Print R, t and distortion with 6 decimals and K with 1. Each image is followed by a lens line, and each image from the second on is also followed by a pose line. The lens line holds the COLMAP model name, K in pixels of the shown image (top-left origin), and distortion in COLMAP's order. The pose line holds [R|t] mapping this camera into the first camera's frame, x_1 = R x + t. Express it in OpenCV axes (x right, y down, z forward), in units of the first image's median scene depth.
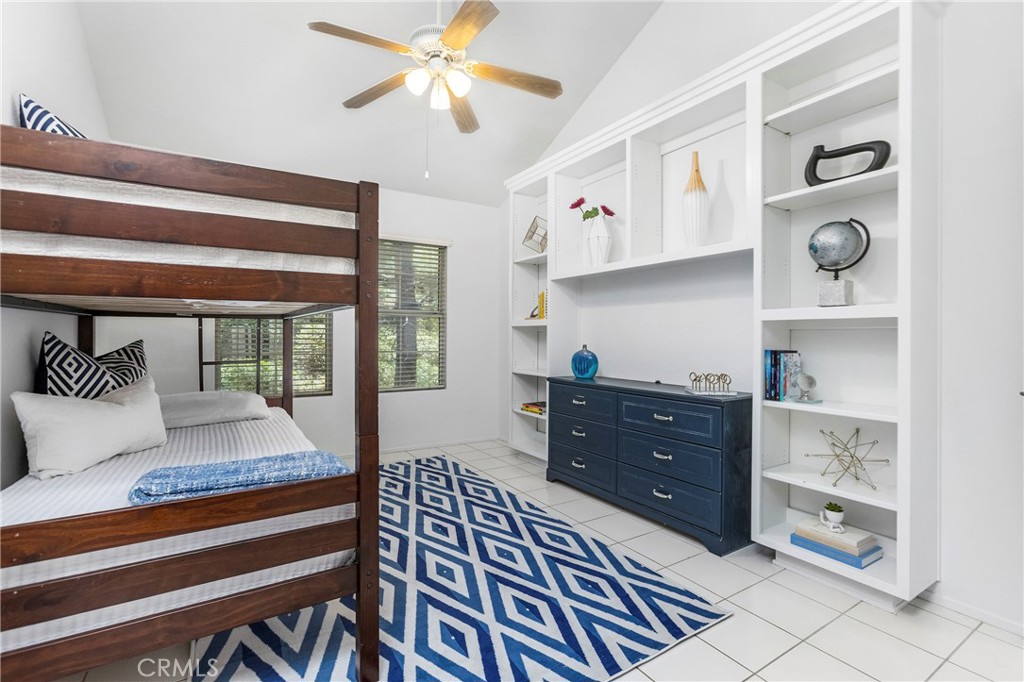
lens RADIAL K [[467.2, 0, 531.6], [0, 467.2, 333.4], [0, 0, 1]] dist [-0.020725, -0.000335]
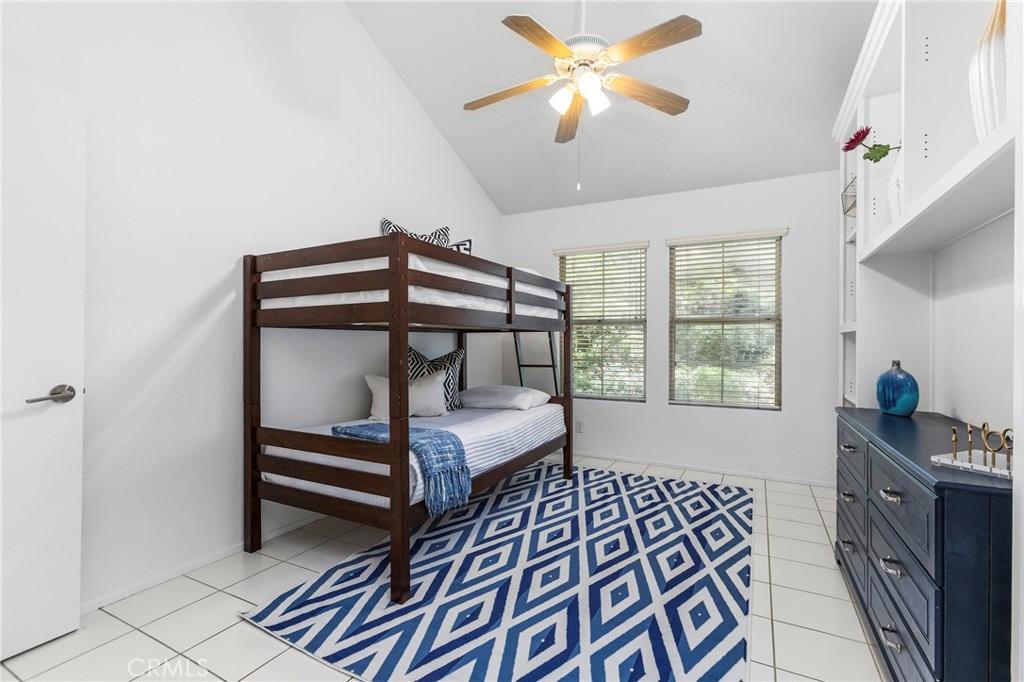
lens RADIAL K [[467.2, 0, 512.6], [0, 467.2, 344.6], [0, 0, 1]] dist [-0.020725, -0.000335]
pose [[0.470618, -0.000090, -0.882337, 0.526123], [0.001033, 0.999999, 0.000449, 0.002022], [0.882337, -0.001123, 0.470617, 0.345604]]
